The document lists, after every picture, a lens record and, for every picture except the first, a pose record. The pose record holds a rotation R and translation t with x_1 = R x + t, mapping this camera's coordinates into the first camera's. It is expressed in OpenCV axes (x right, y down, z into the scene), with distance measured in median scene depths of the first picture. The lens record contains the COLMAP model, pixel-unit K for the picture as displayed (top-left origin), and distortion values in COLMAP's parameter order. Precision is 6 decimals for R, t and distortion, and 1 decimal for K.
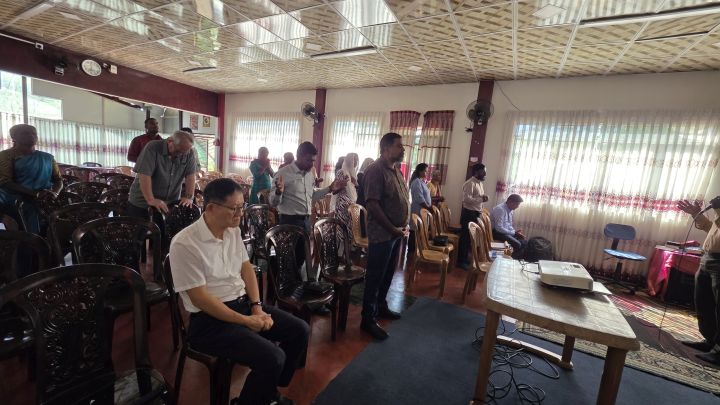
lens RADIAL K [[284.5, 0, 361.5], [0, 284.5, 201.5], [0, 0, 1]] dist [-0.000441, 0.001459]
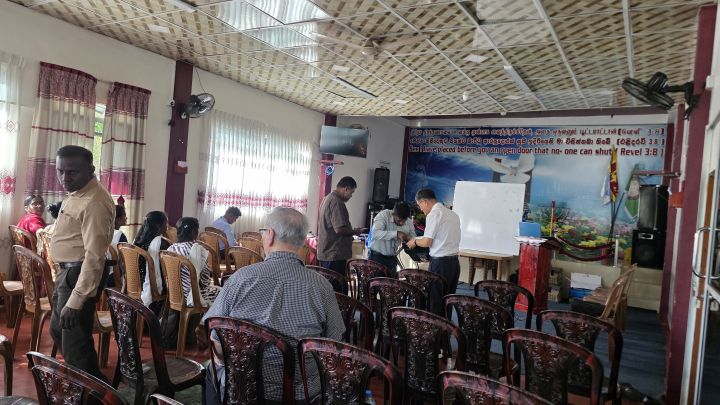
lens RADIAL K [[477.3, 0, 366.9], [0, 477.3, 206.8], [0, 0, 1]] dist [0.069119, -0.063707]
pose [[0.028874, -0.106083, 0.993938, -0.819190], [0.037111, 0.993781, 0.104988, -0.141520], [-0.998894, 0.033854, 0.032631, 0.439018]]
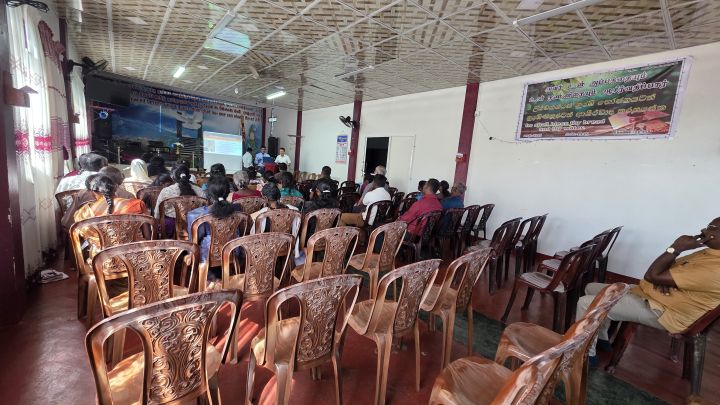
lens RADIAL K [[284.5, 0, 360.4], [0, 284.5, 202.3], [0, 0, 1]] dist [-0.000441, 0.001459]
pose [[-0.915761, -0.229363, 0.329810, -0.714032], [-0.137918, 0.950590, 0.278132, -0.241957], [-0.377307, 0.209215, -0.902147, 1.423822]]
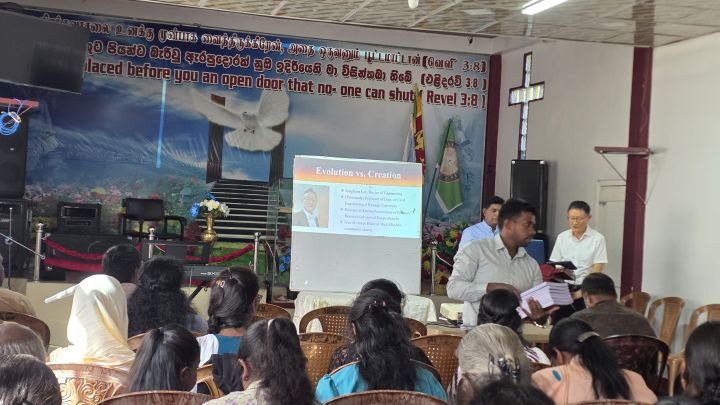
lens RADIAL K [[1107.8, 0, 367.5], [0, 1107.8, 191.3], [0, 0, 1]] dist [0.168563, 0.000000]
pose [[-0.701518, -0.119235, 0.702606, -0.573026], [-0.040775, 0.991005, 0.127465, -0.221346], [-0.711484, 0.060770, -0.700069, 1.350813]]
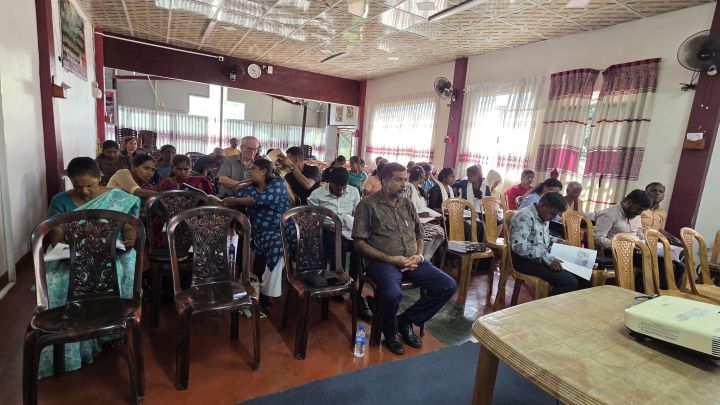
lens RADIAL K [[345.7, 0, 364.9], [0, 345.7, 203.7], [0, 0, 1]] dist [-0.001340, 0.001417]
pose [[0.860386, 0.055939, -0.506563, 0.168668], [-0.060285, 0.998150, 0.007832, 0.022747], [0.506064, 0.023800, 0.862167, 0.049598]]
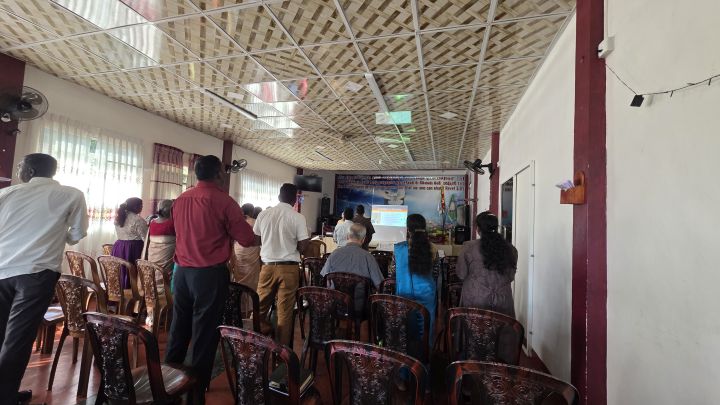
lens RADIAL K [[284.5, 0, 361.7], [0, 284.5, 204.9], [0, 0, 1]] dist [-0.000441, 0.001459]
pose [[-0.213757, -0.060337, 0.975022, -0.949829], [0.042995, 0.996542, 0.071095, -0.176566], [-0.975940, 0.057118, -0.210424, 0.629472]]
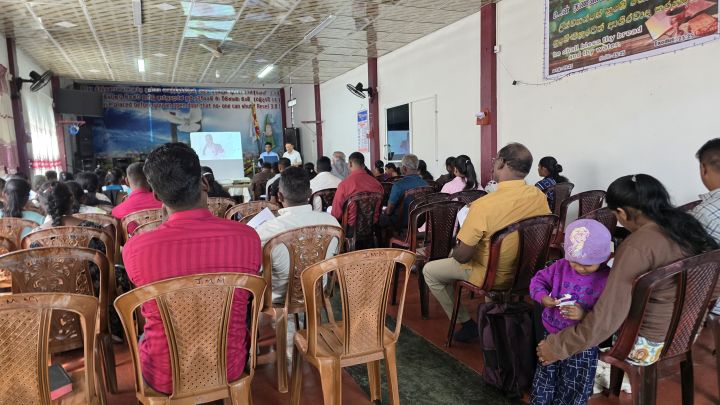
lens RADIAL K [[477.3, 0, 360.5], [0, 477.3, 204.9], [0, 0, 1]] dist [0.069119, -0.063707]
pose [[-0.792882, -0.132375, 0.594824, -1.158572], [0.029460, 0.966652, 0.254393, -0.261176], [-0.608663, 0.219227, -0.762541, 1.435441]]
